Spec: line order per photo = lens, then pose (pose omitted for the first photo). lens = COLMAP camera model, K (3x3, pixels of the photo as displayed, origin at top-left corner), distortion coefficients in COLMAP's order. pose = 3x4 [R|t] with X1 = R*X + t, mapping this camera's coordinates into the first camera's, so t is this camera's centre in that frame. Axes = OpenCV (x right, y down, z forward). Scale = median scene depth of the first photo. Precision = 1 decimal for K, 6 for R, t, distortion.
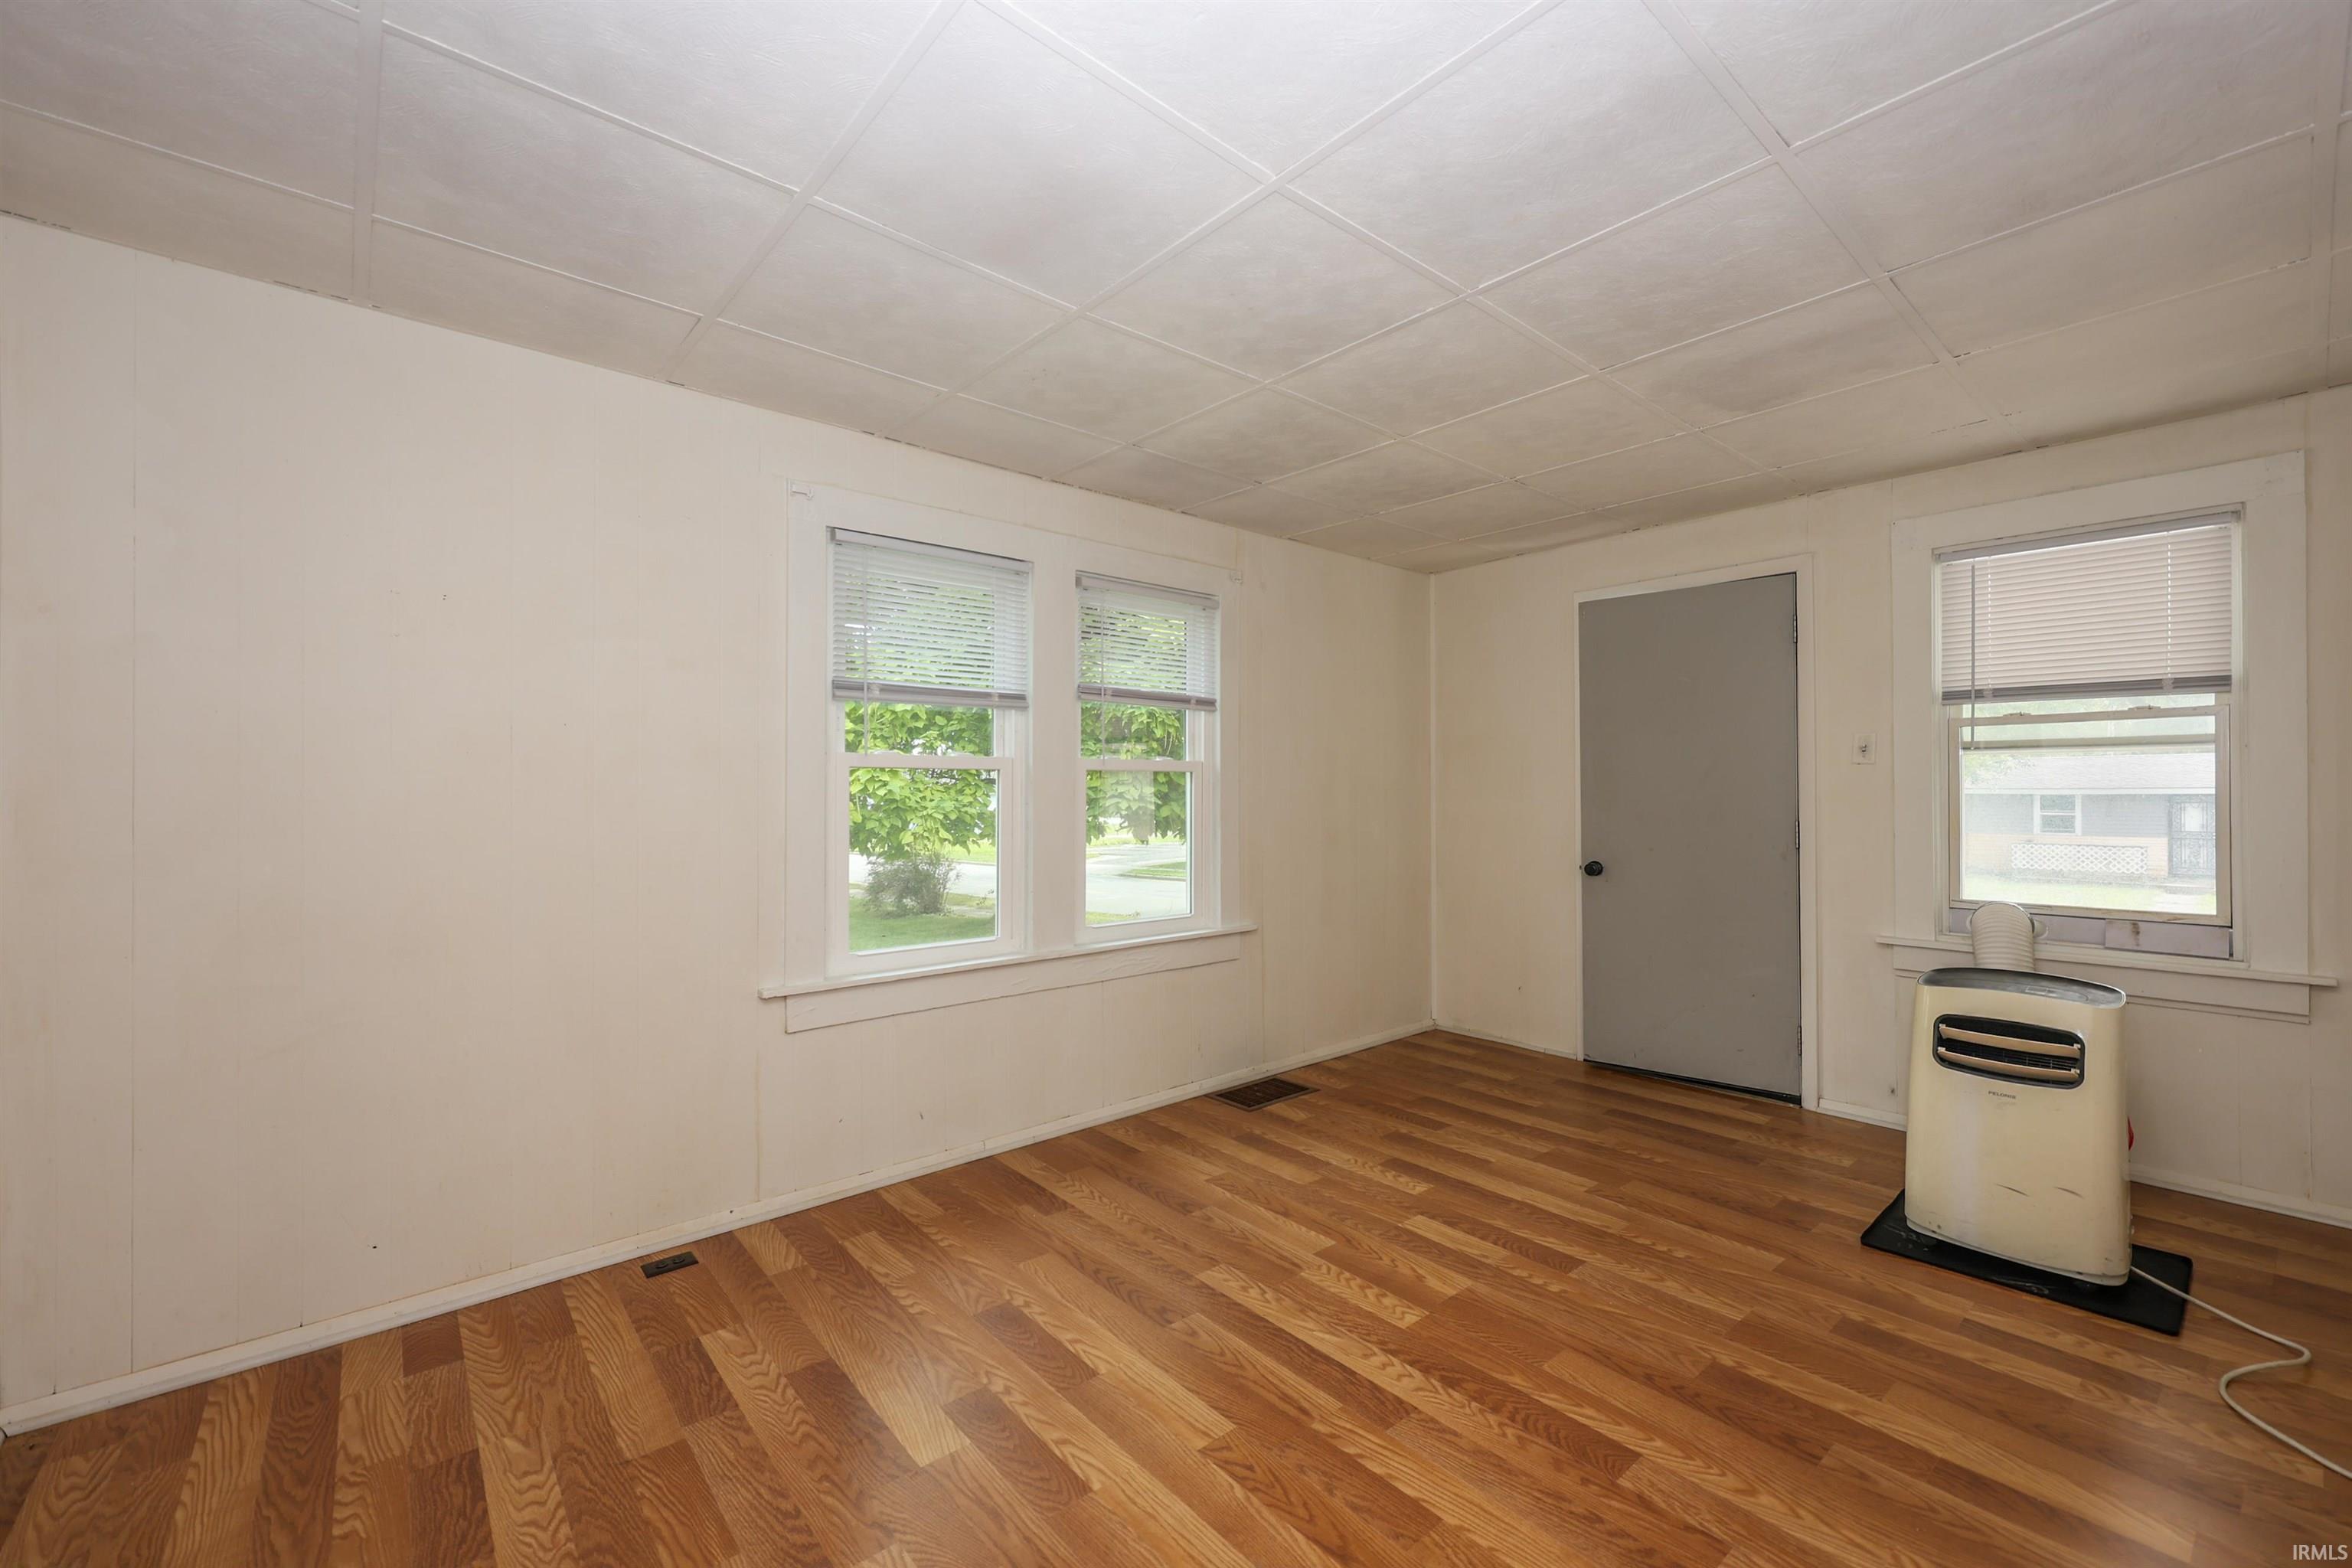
lens RADIAL K [[950.9, 0, 1196.1], [0, 950.9, 790.2], [0, 0, 1]] dist [-0.000958, 0.000009]
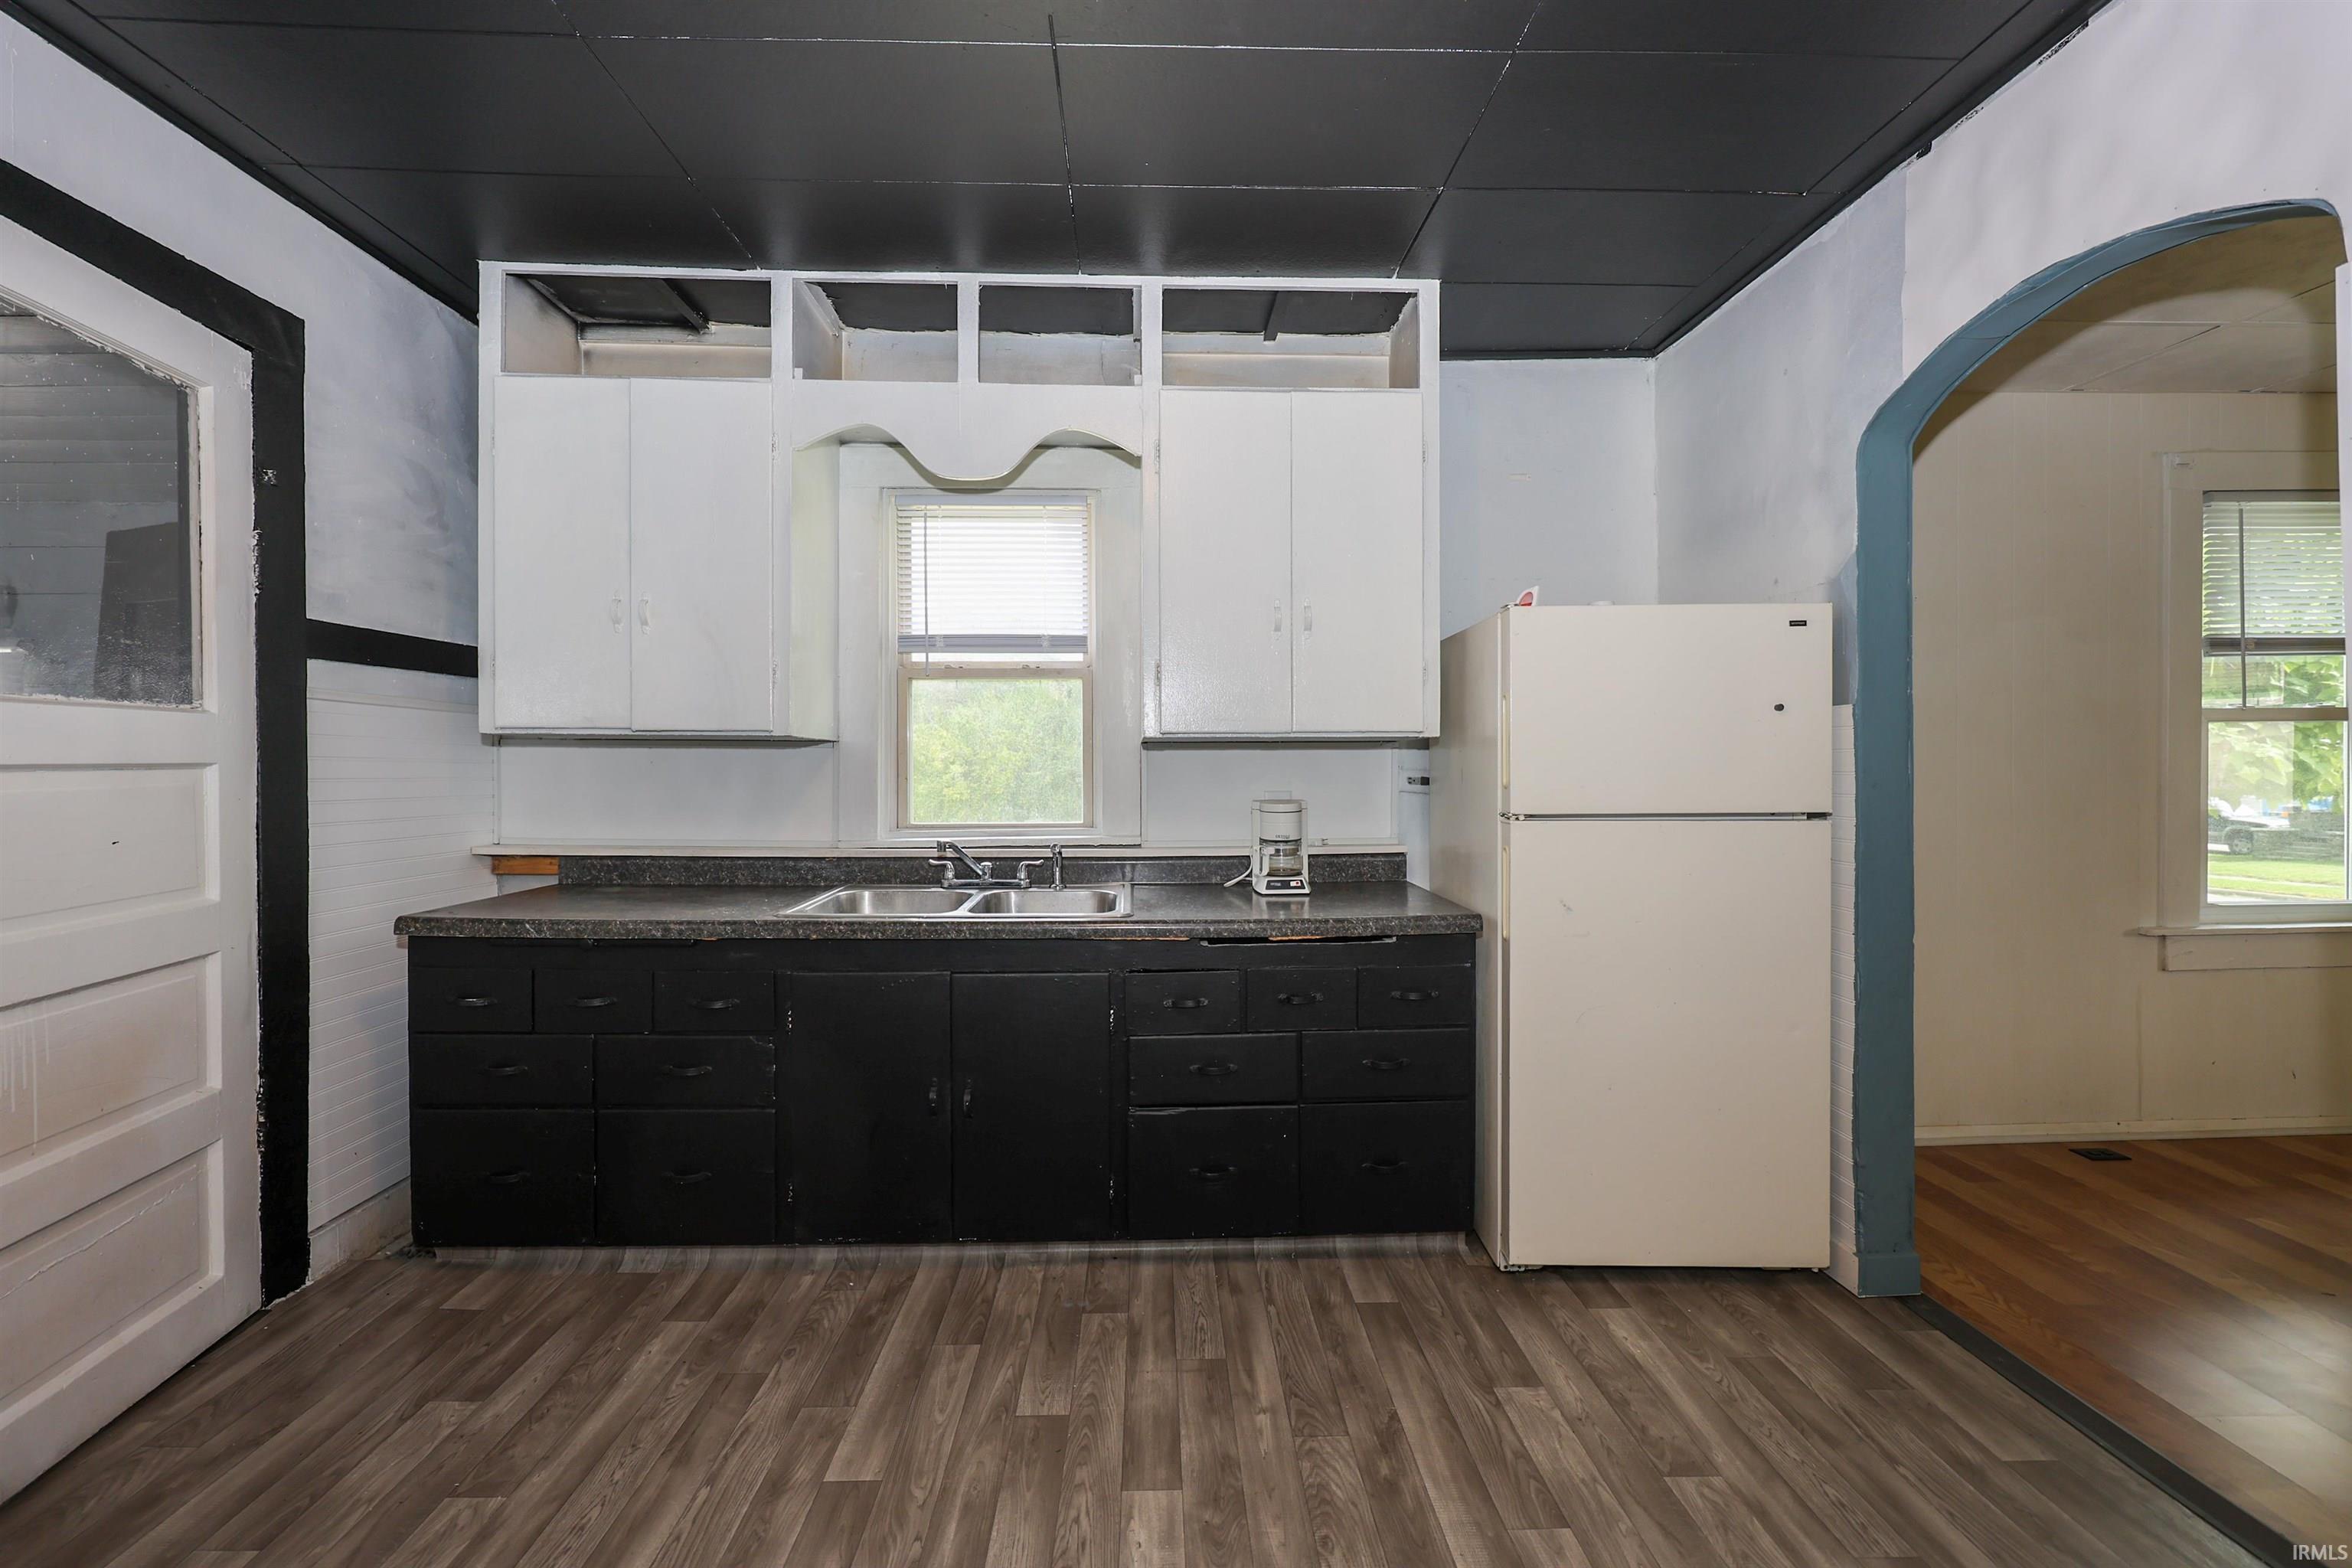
lens RADIAL K [[950.9, 0, 1155.5], [0, 950.9, 772.9], [0, 0, 1]] dist [-0.000958, 0.000009]
pose [[0.776745, 0.004587, -0.629799, -0.728953], [0.004358, 0.999910, 0.012658, 0.005557], [0.629800, -0.012577, 0.776655, -0.650470]]
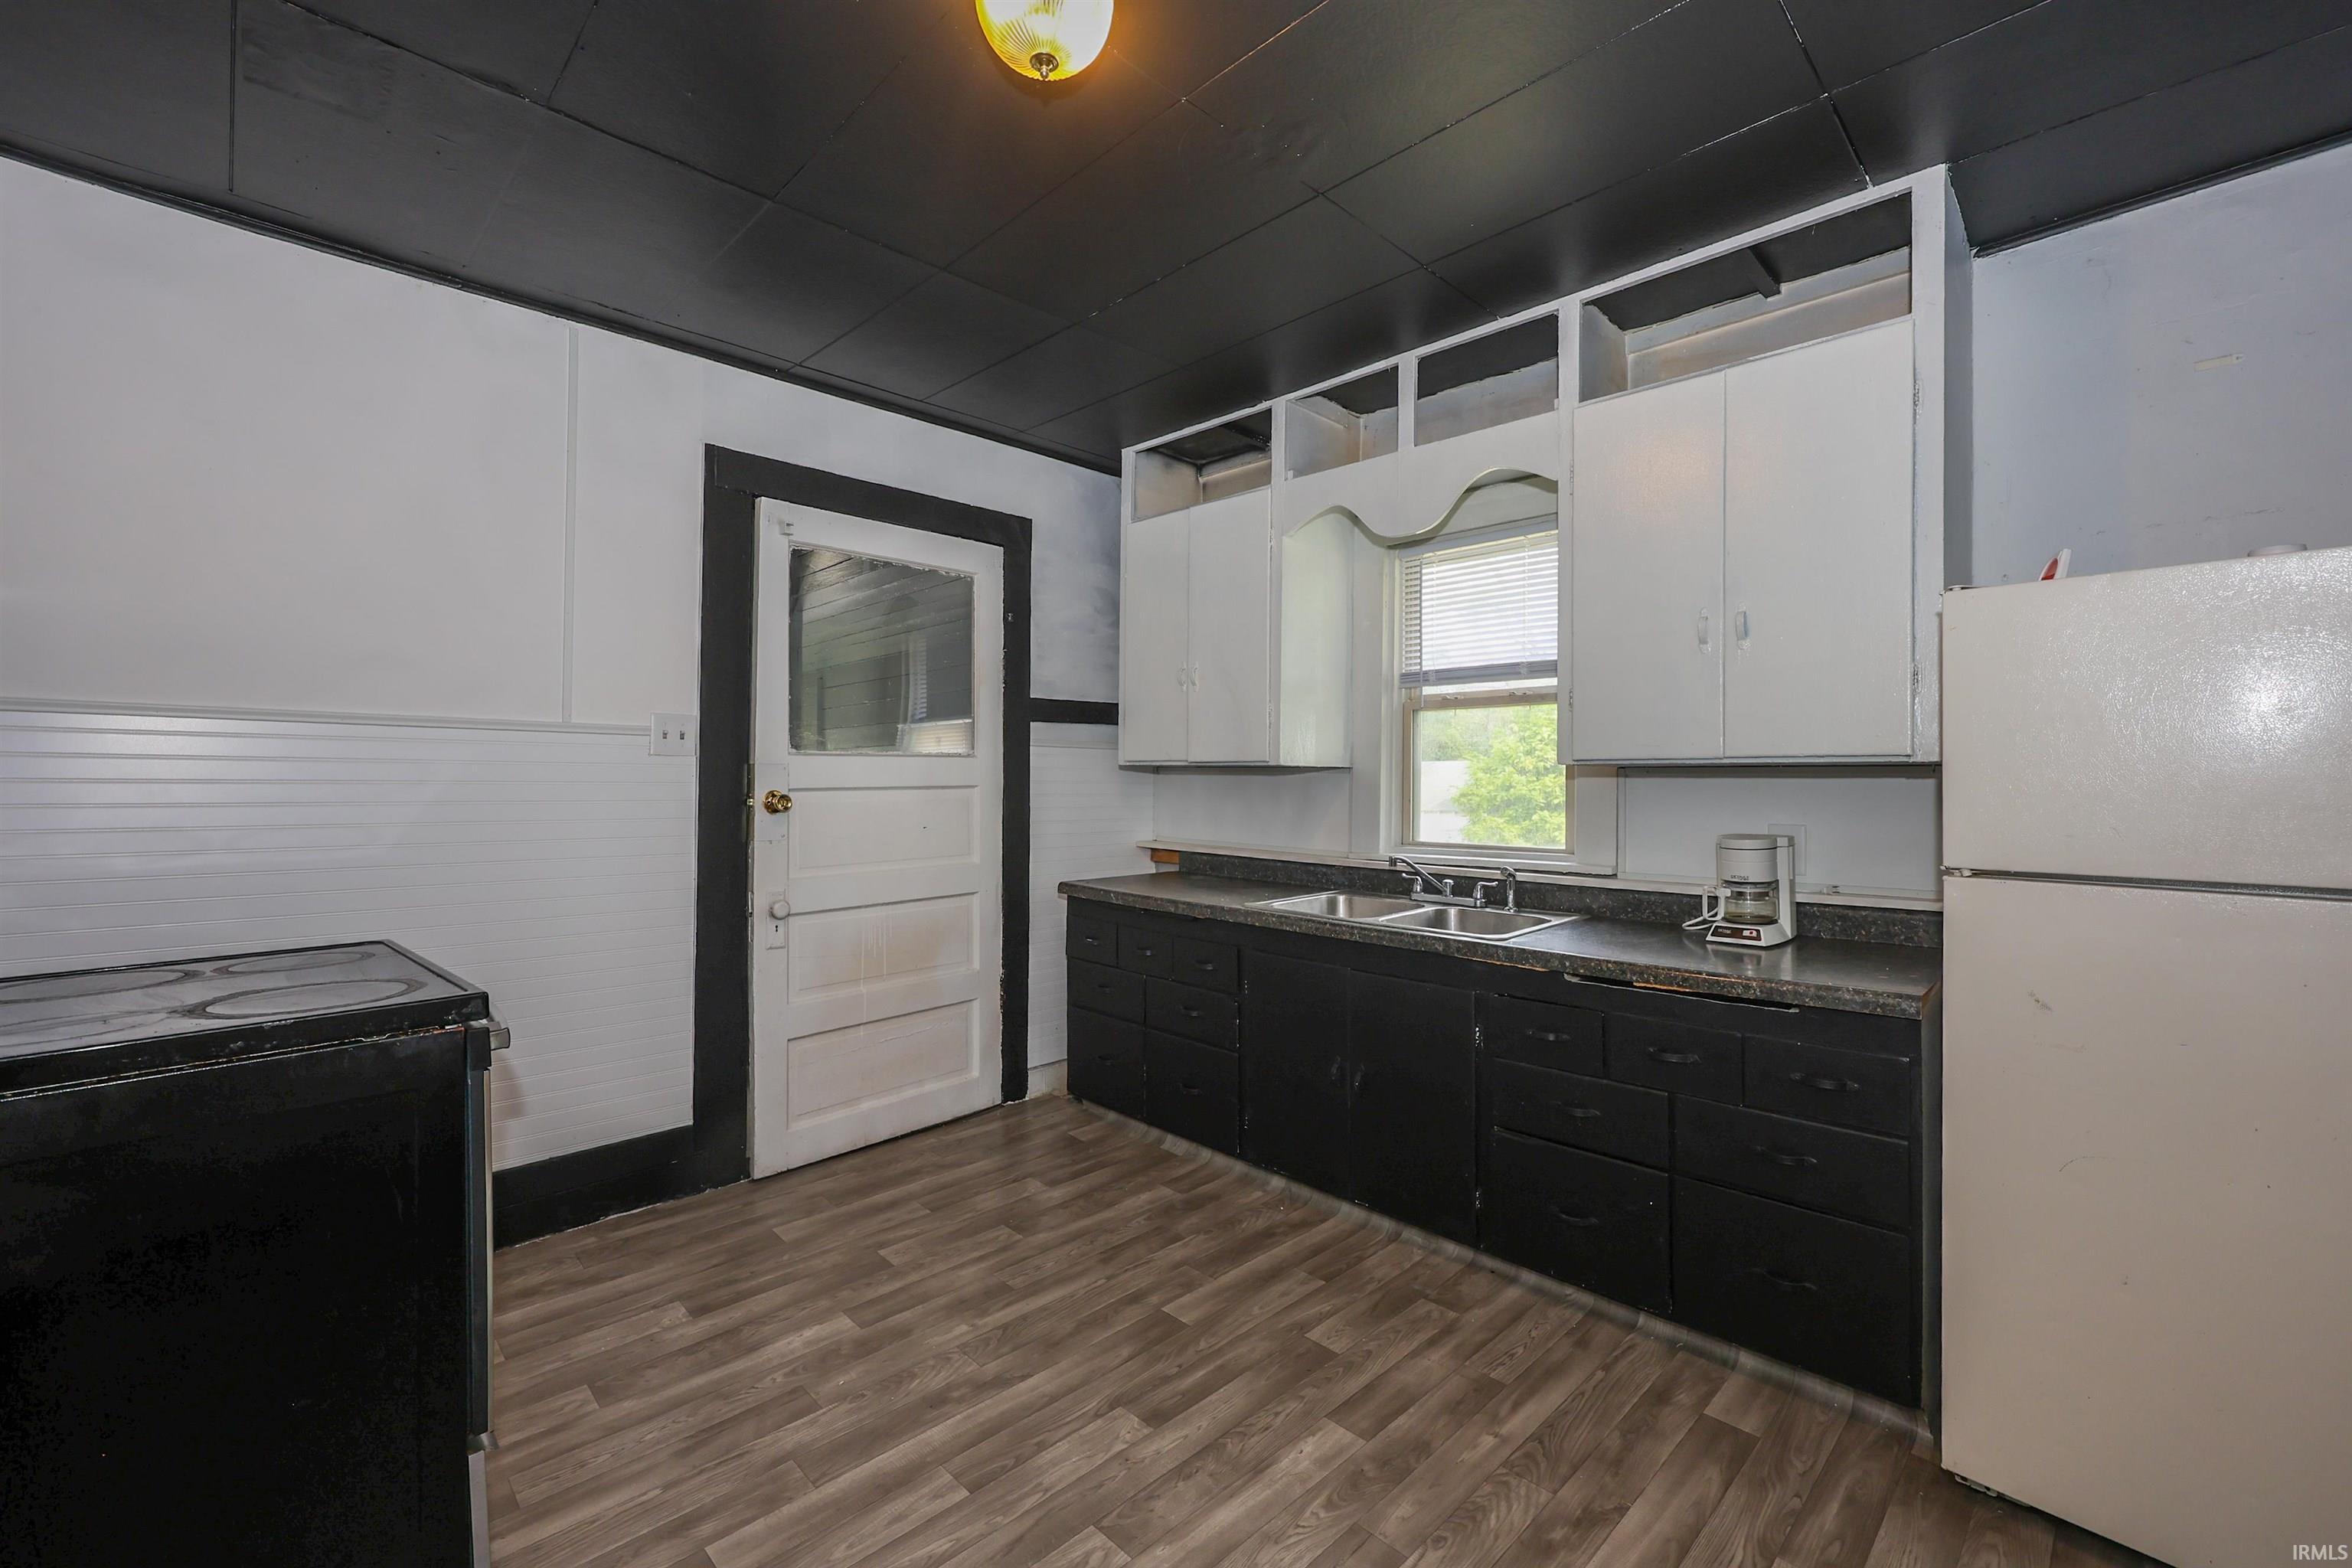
lens RADIAL K [[950.9, 0, 1166.4], [0, 950.9, 778.4], [0, 0, 1]] dist [-0.000958, 0.000009]
pose [[0.075806, -0.000766, -0.997122, -0.414167], [-0.000255, 1.000000, -0.000787, -0.004190], [0.997123, 0.000314, 0.075805, -0.357401]]
